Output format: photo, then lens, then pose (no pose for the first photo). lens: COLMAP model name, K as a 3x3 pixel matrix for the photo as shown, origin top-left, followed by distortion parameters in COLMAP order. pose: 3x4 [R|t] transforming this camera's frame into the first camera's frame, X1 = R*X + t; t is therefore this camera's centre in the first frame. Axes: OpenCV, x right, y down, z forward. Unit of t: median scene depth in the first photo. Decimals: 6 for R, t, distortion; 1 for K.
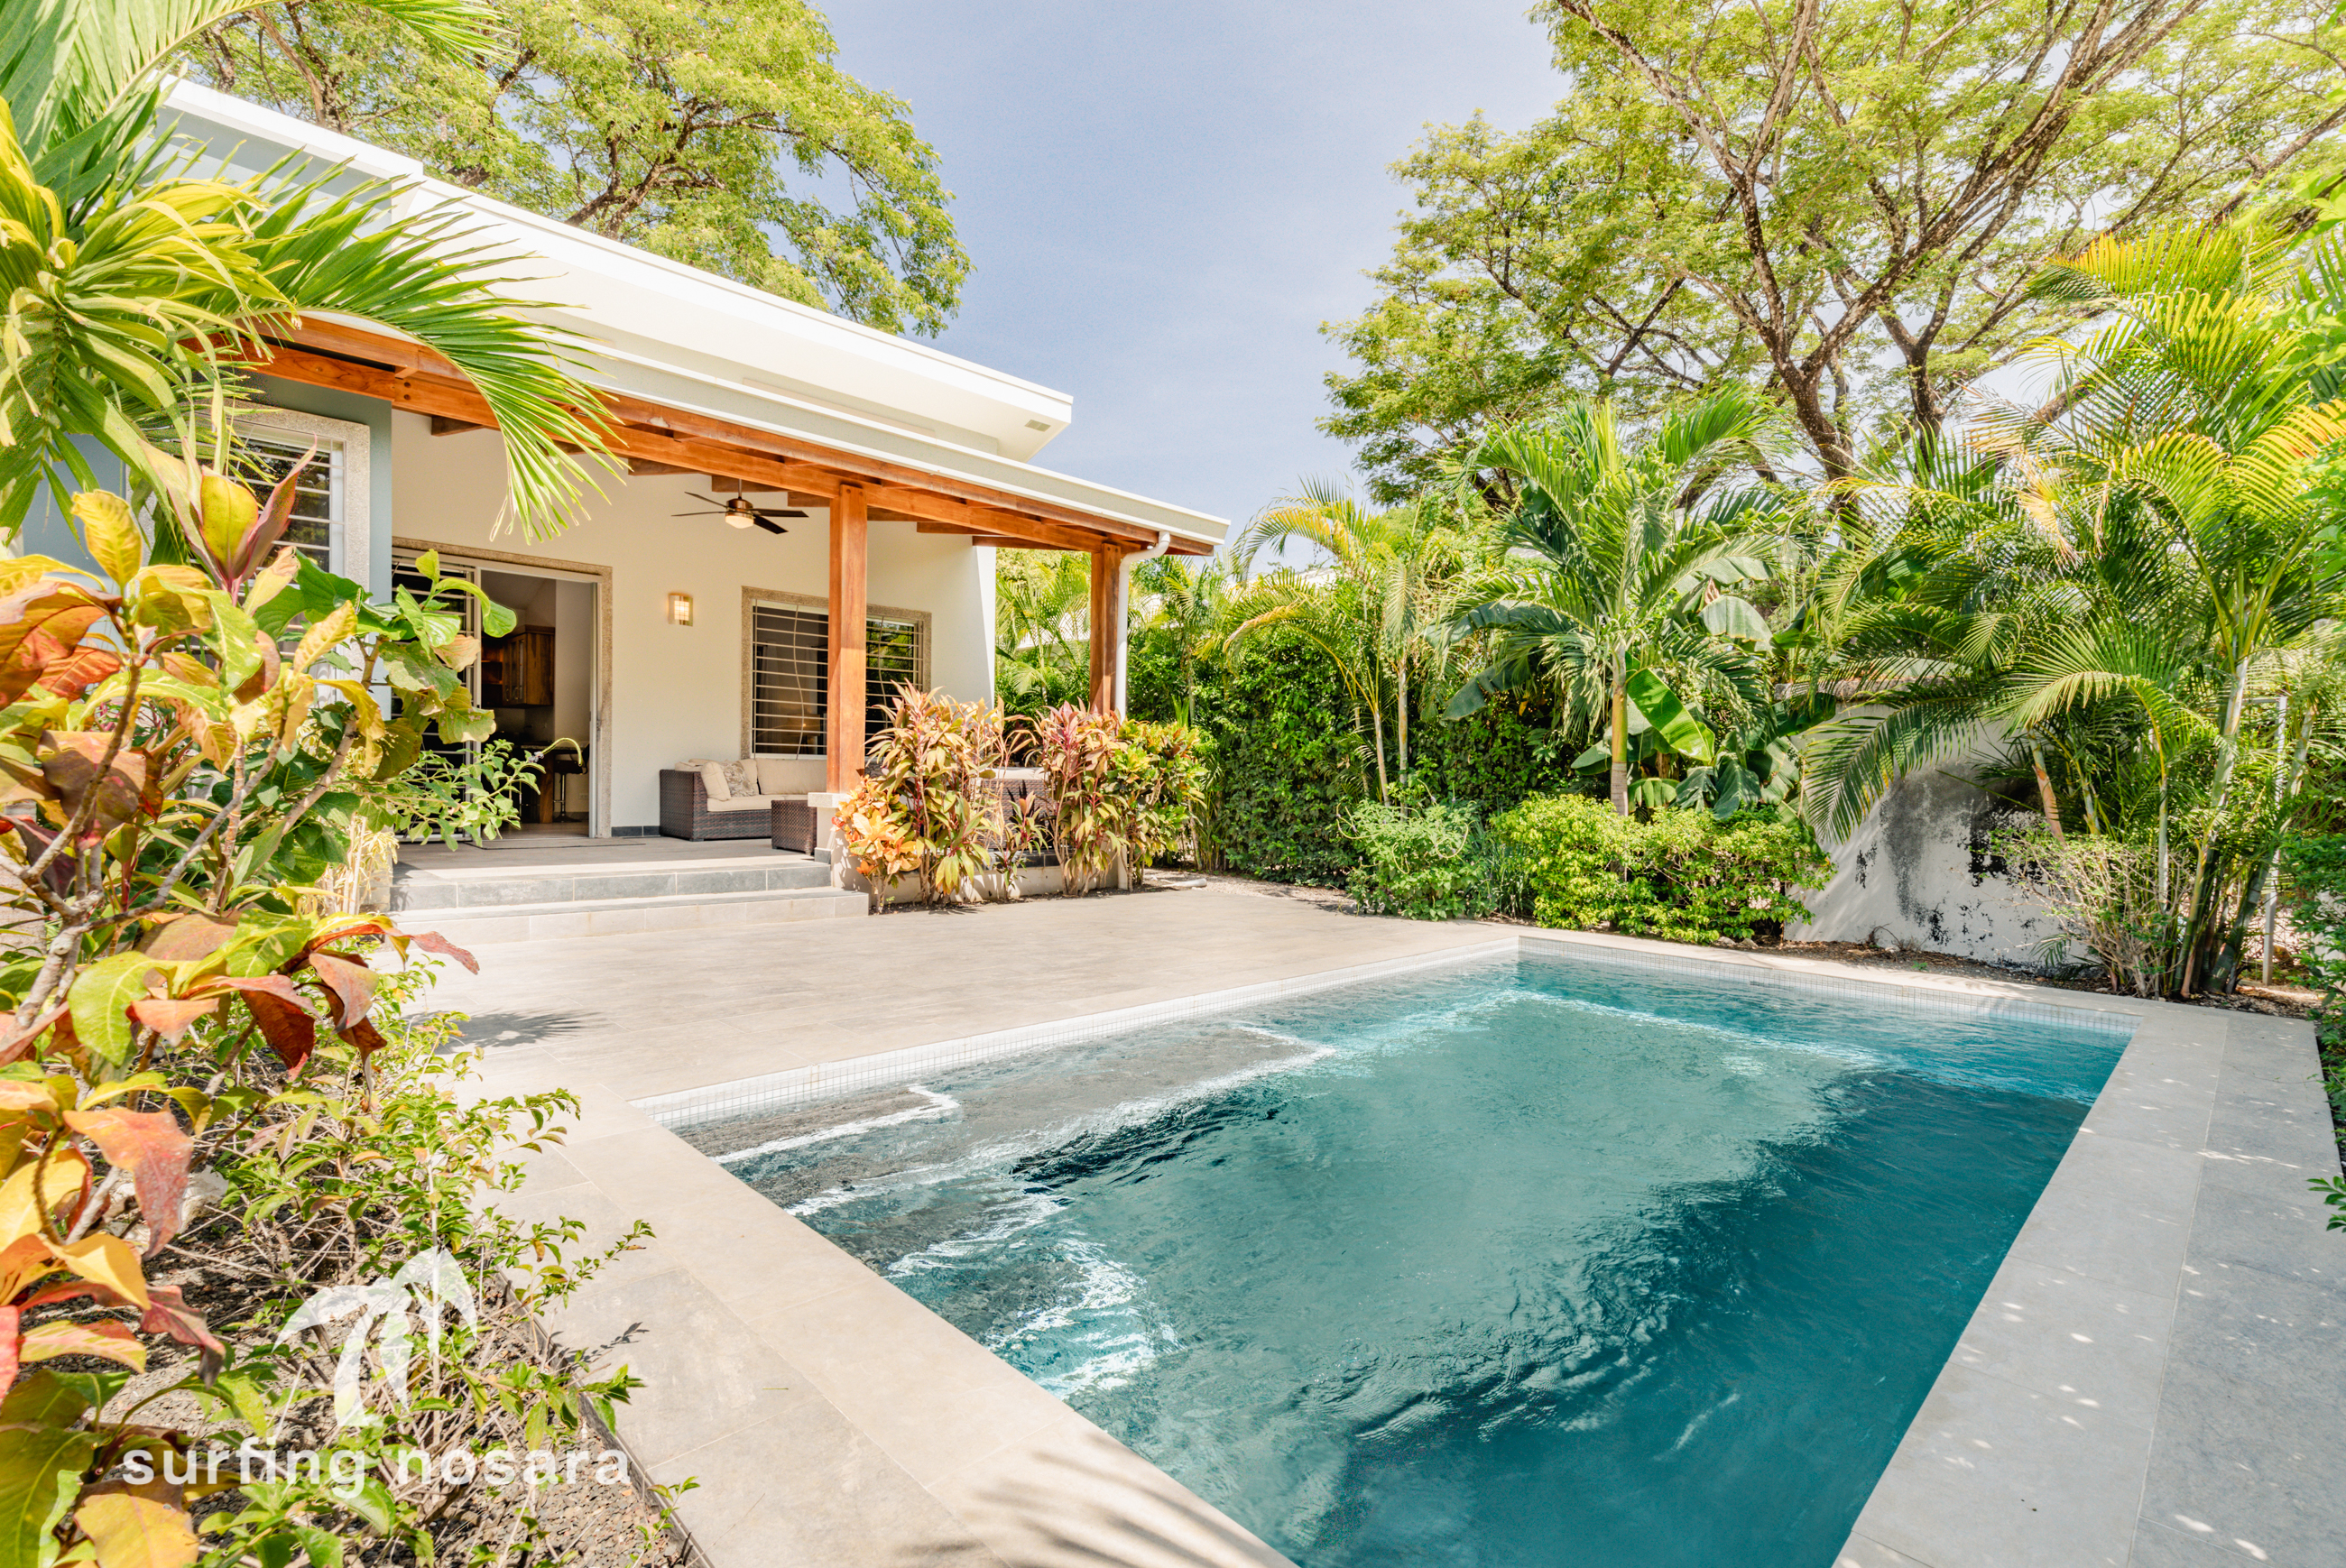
lens RADIAL K [[1044.5, 0, 1180.2], [0, 1044.5, 778.3], [0, 0, 1]] dist [0.013403, 0.001697]
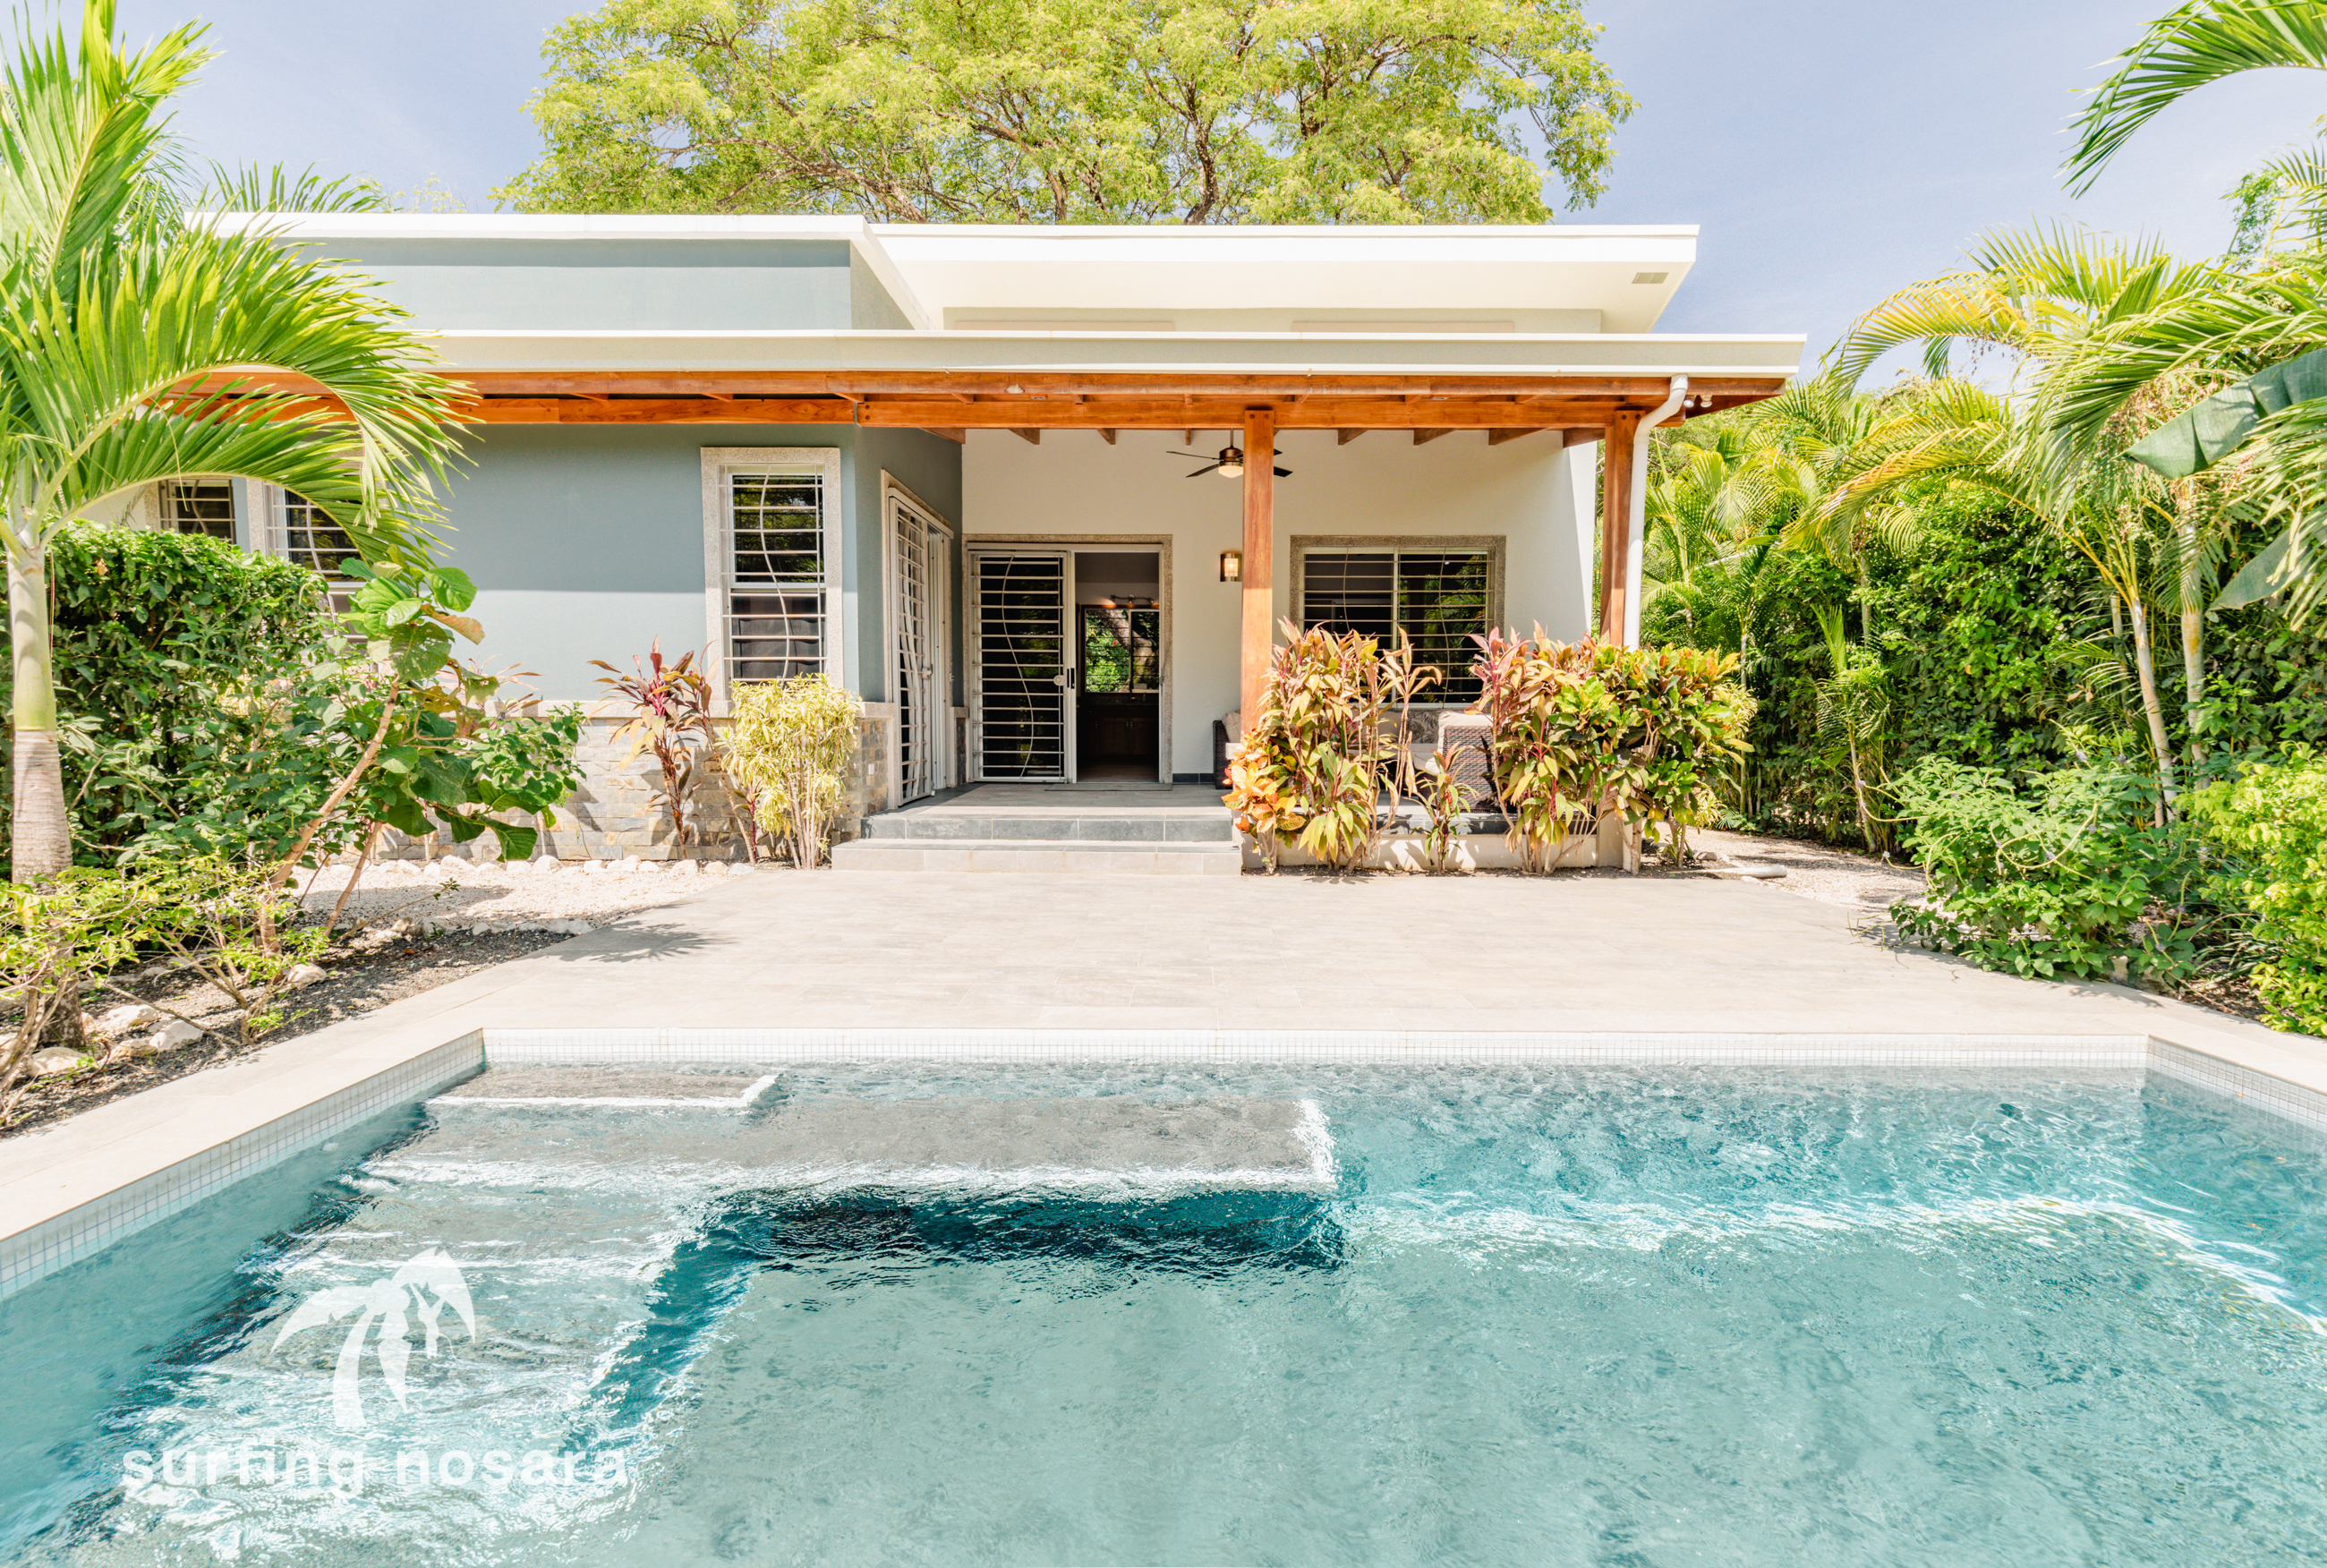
lens RADIAL K [[1036.1, 0, 1166.1], [0, 1036.1, 788.5], [0, 0, 1]] dist [0.013403, 0.001697]
pose [[0.722043, 0.030995, -0.691153, 0.203346], [0.010929, 0.998360, 0.056190, 0.000660], [0.691761, -0.048125, 0.720521, 0.204471]]
